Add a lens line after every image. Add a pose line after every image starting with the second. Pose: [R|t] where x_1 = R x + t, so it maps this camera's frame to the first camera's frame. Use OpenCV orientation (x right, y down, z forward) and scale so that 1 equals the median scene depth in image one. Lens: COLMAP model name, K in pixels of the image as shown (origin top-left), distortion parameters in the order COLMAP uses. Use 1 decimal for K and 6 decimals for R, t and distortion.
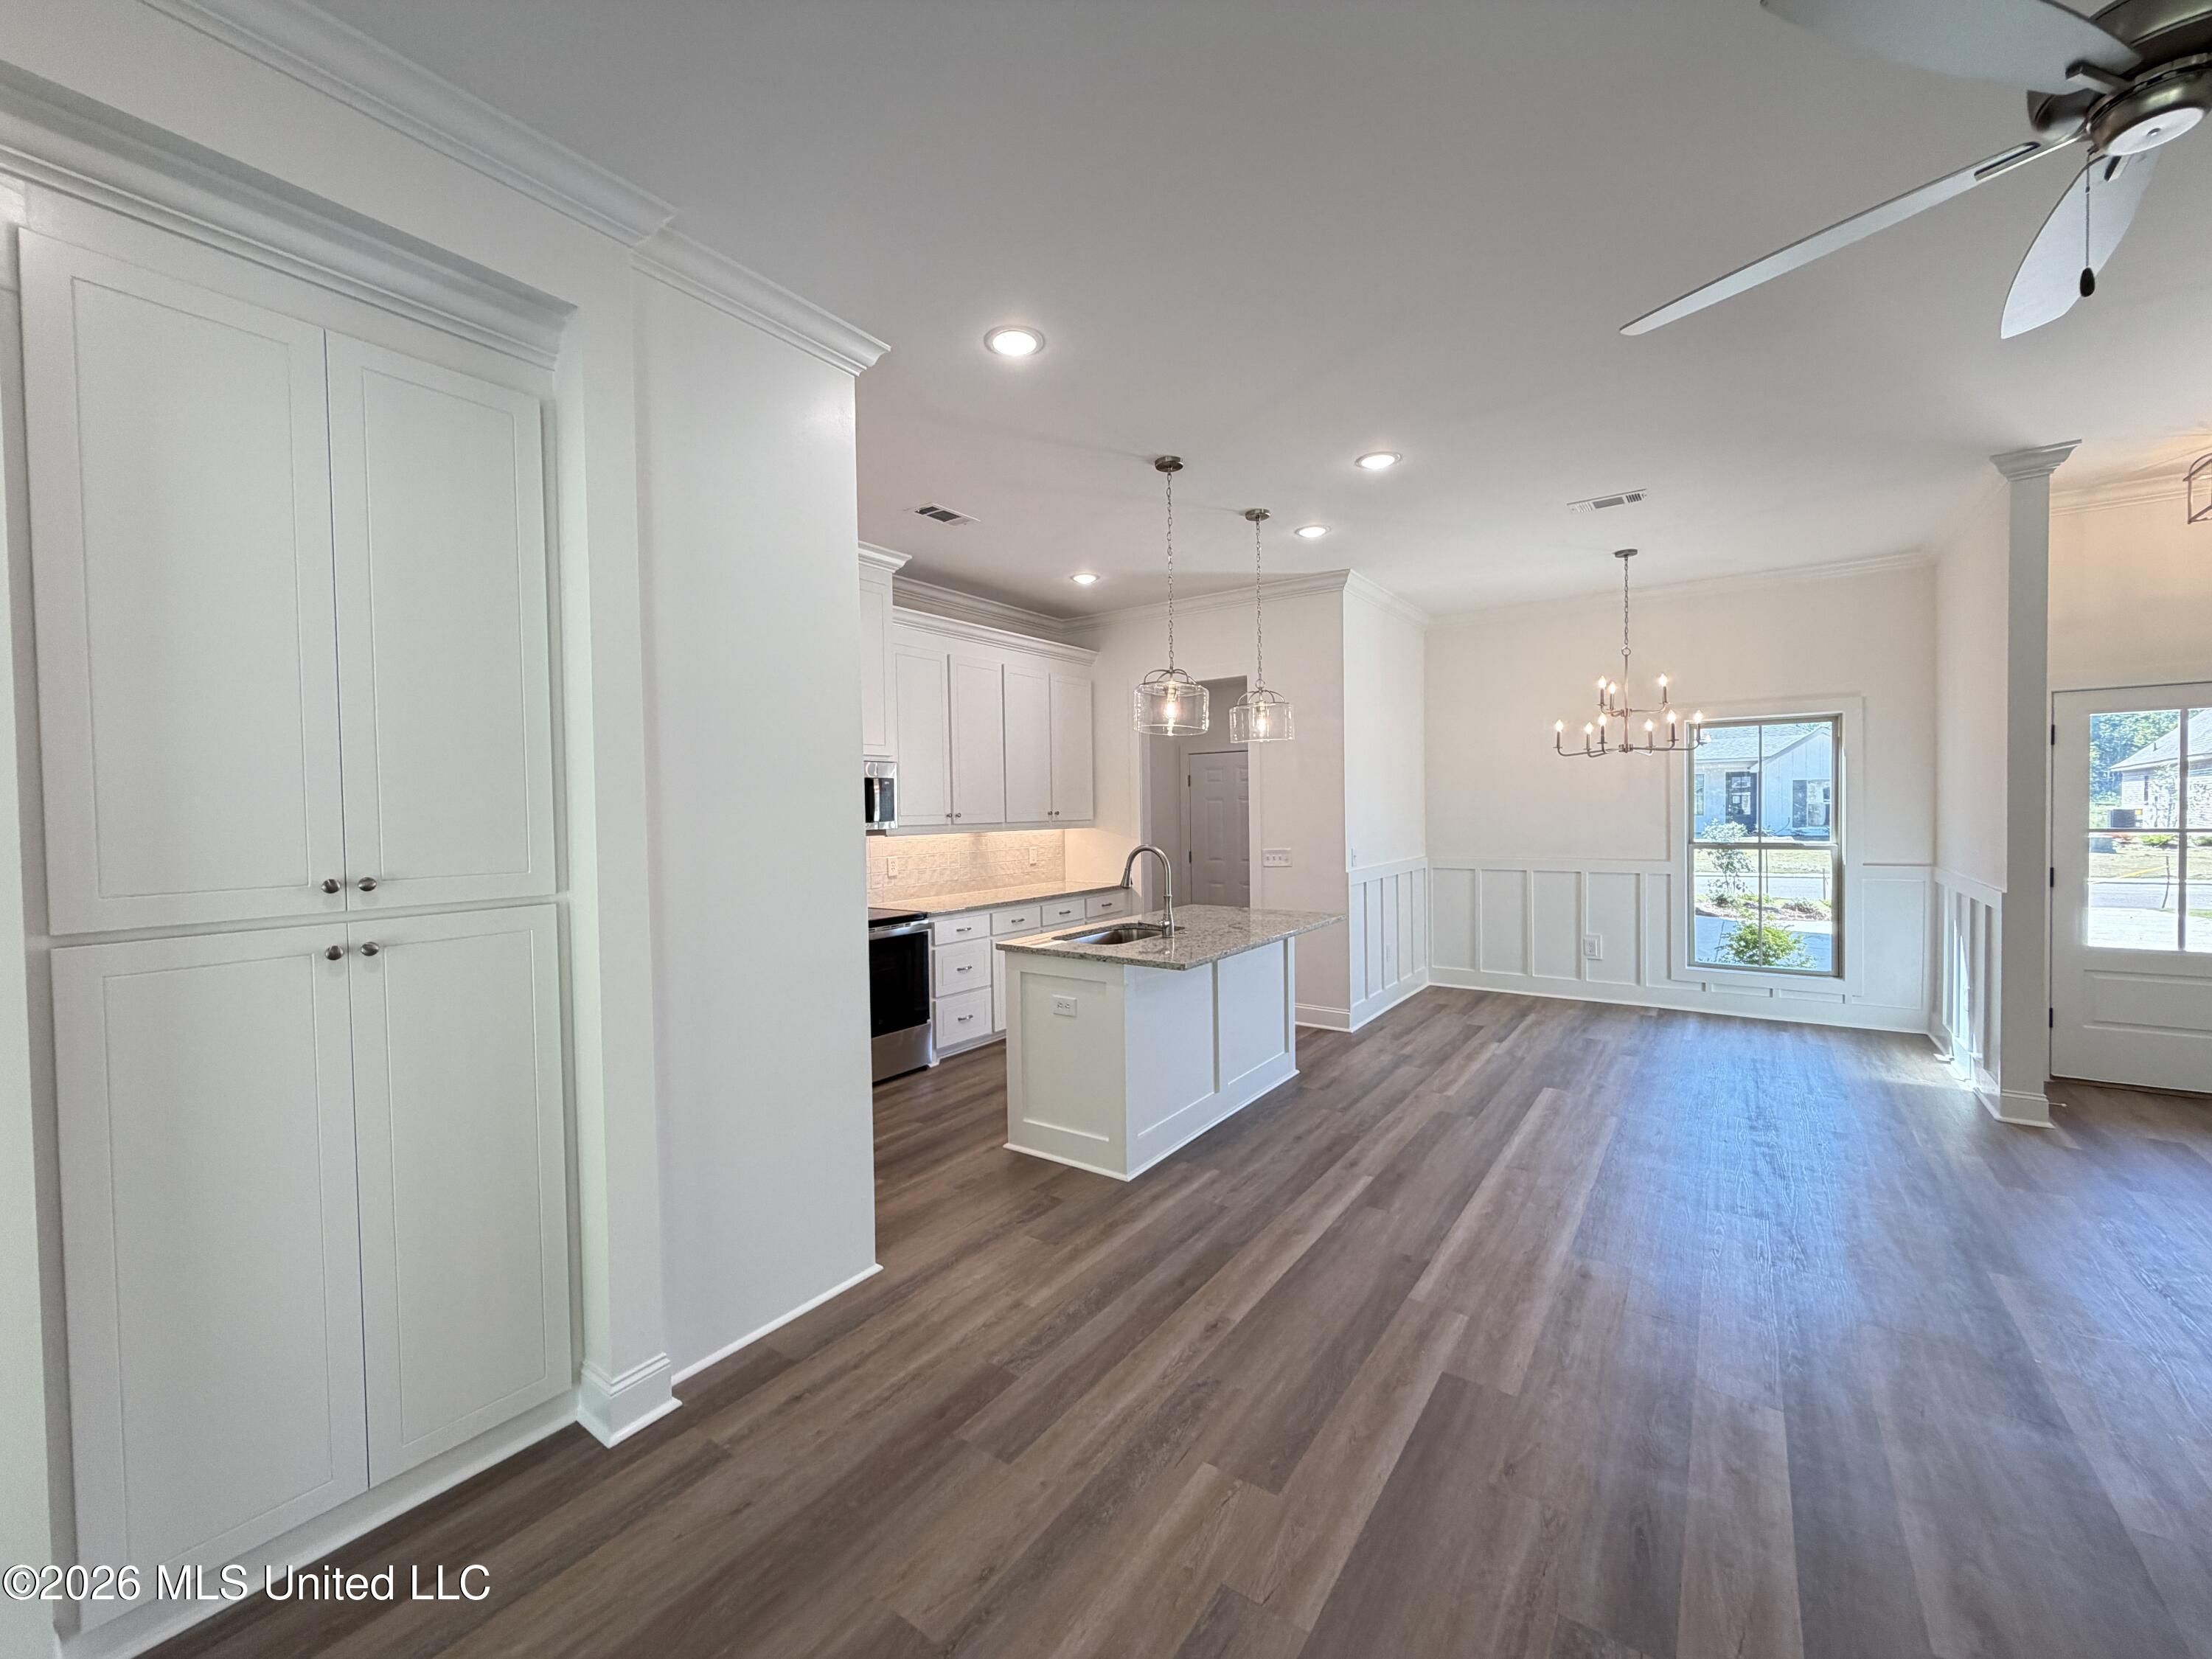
lens RADIAL K [[883.7, 0, 1099.1], [0, 883.7, 828.8], [0, 0, 1]] dist [-0.000624, 0.000600]
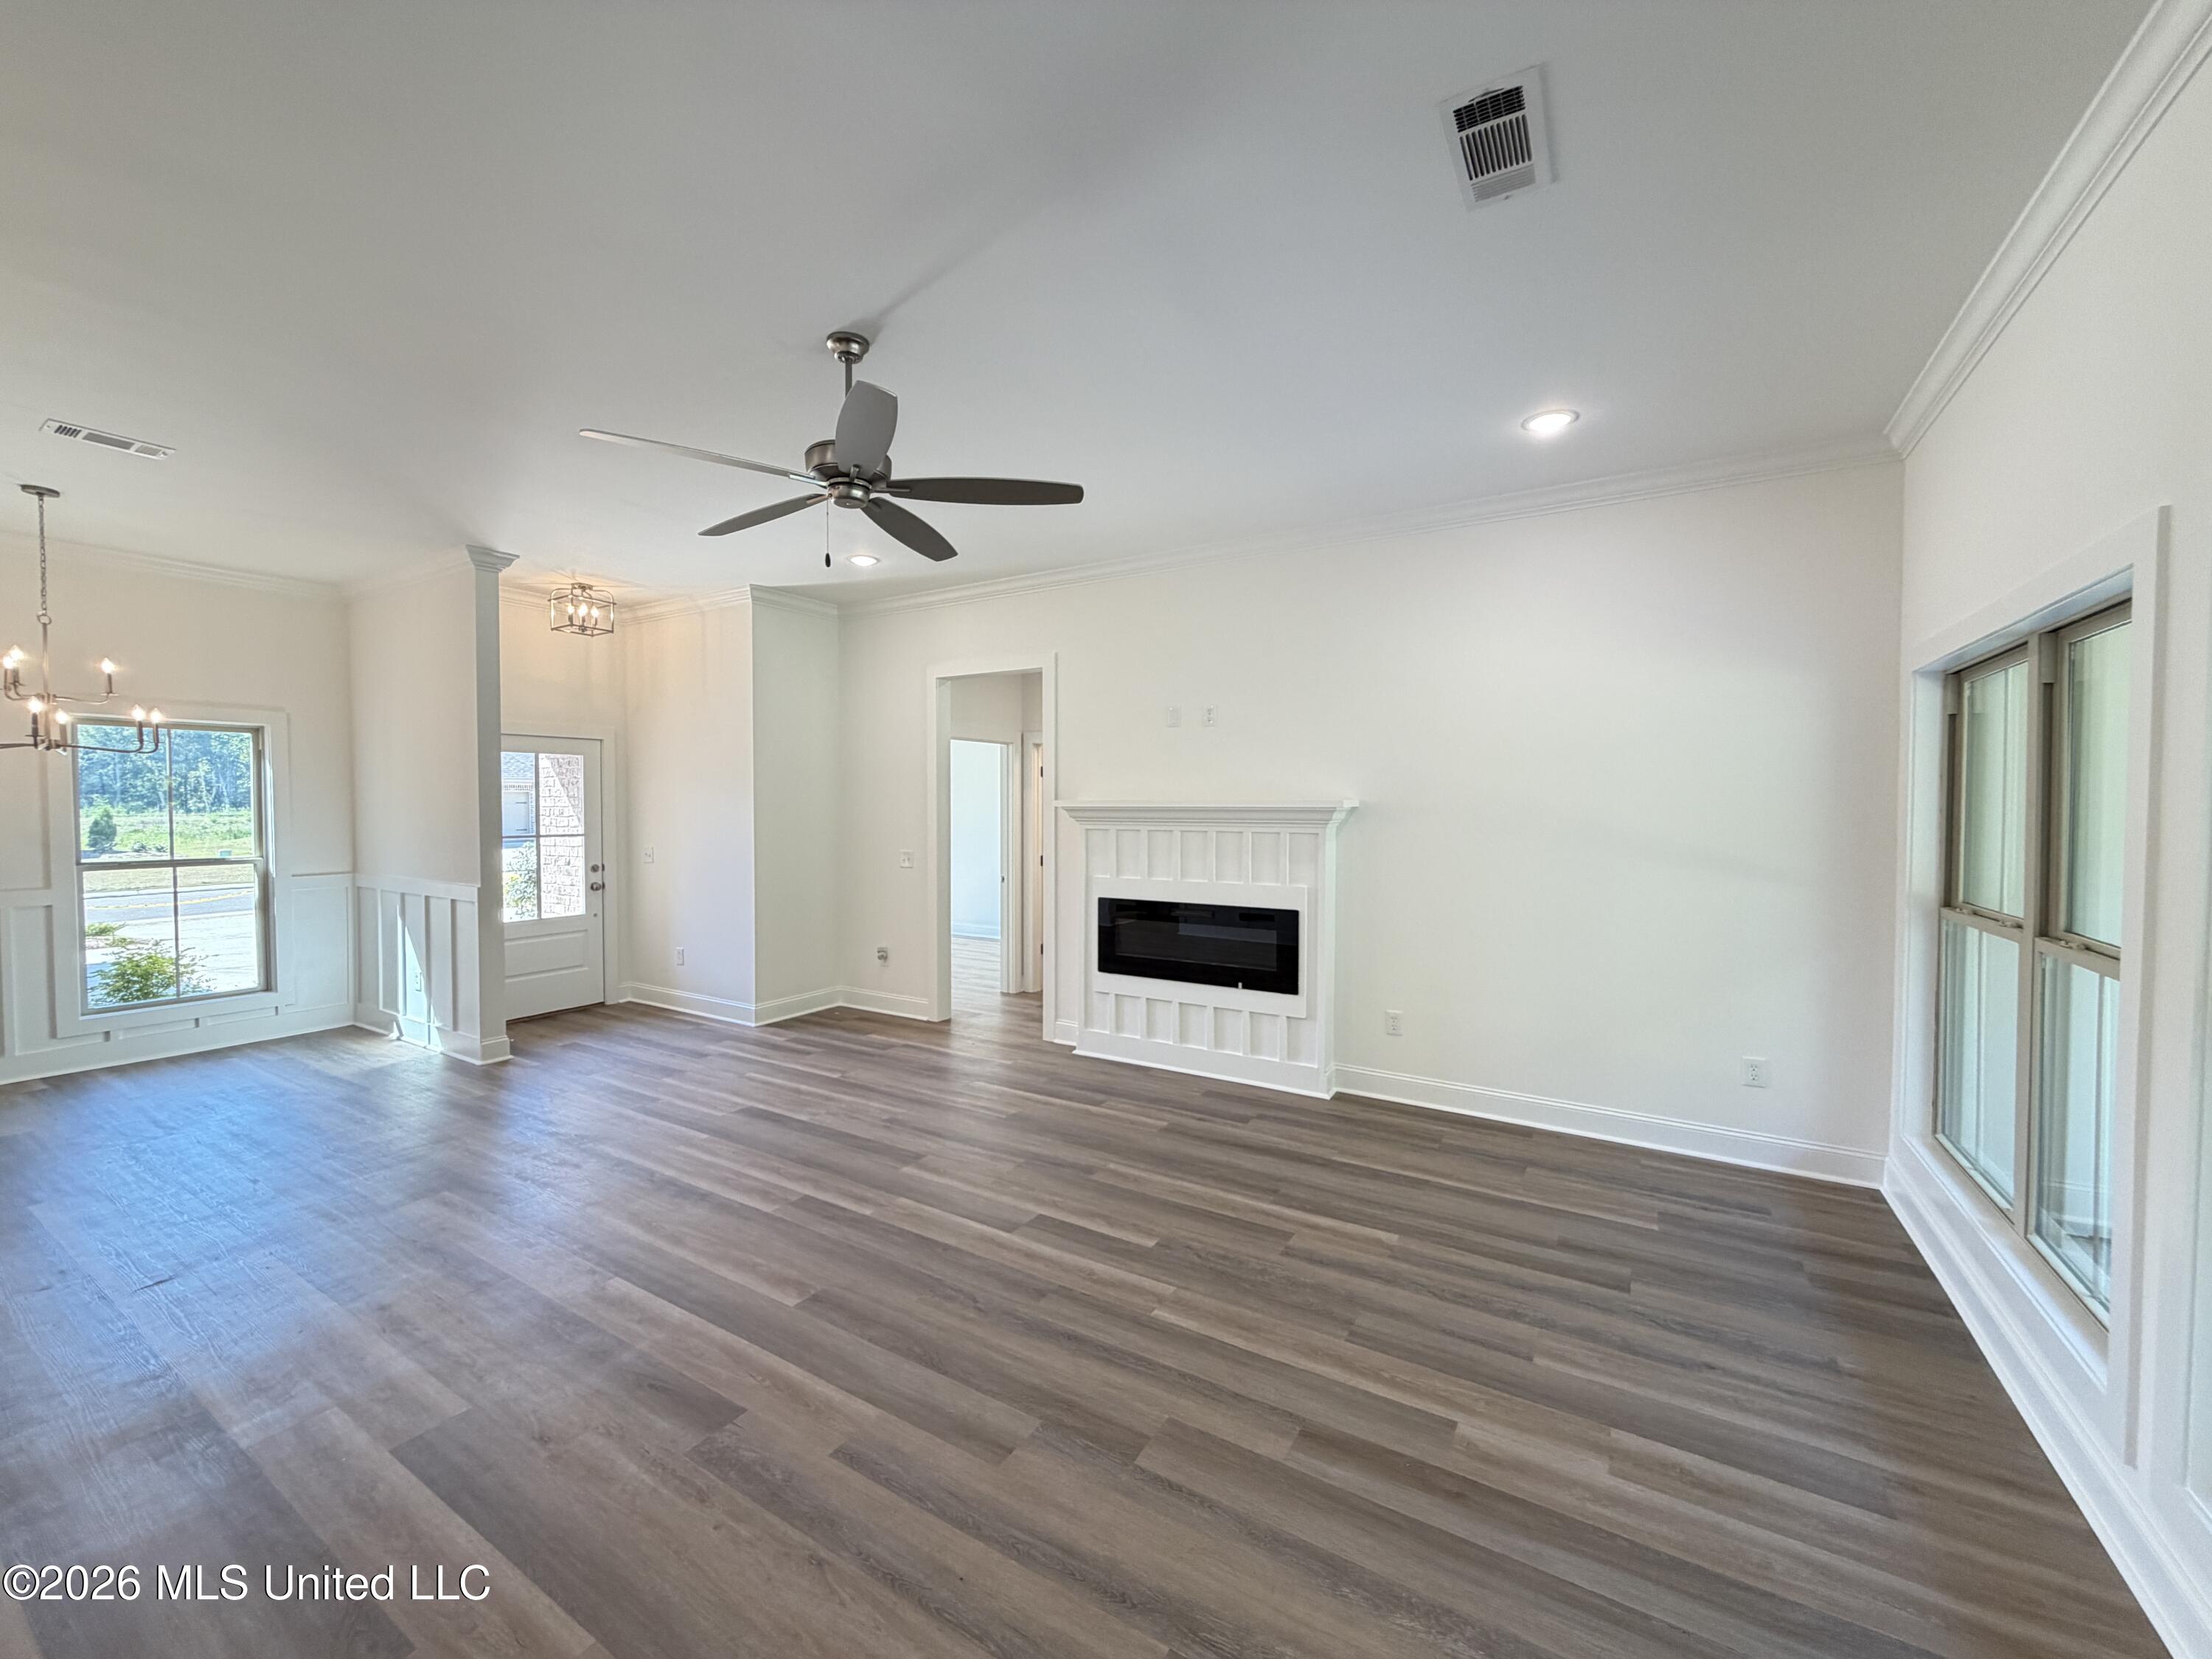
lens RADIAL K [[883.7, 0, 1096.1], [0, 883.7, 829.0], [0, 0, 1]] dist [-0.000624, 0.000600]
pose [[-0.068084, -0.010854, 0.997621, -0.393722], [0.022873, 0.999661, 0.012437, -0.009607], [-0.997417, 0.023665, -0.067813, 0.233926]]
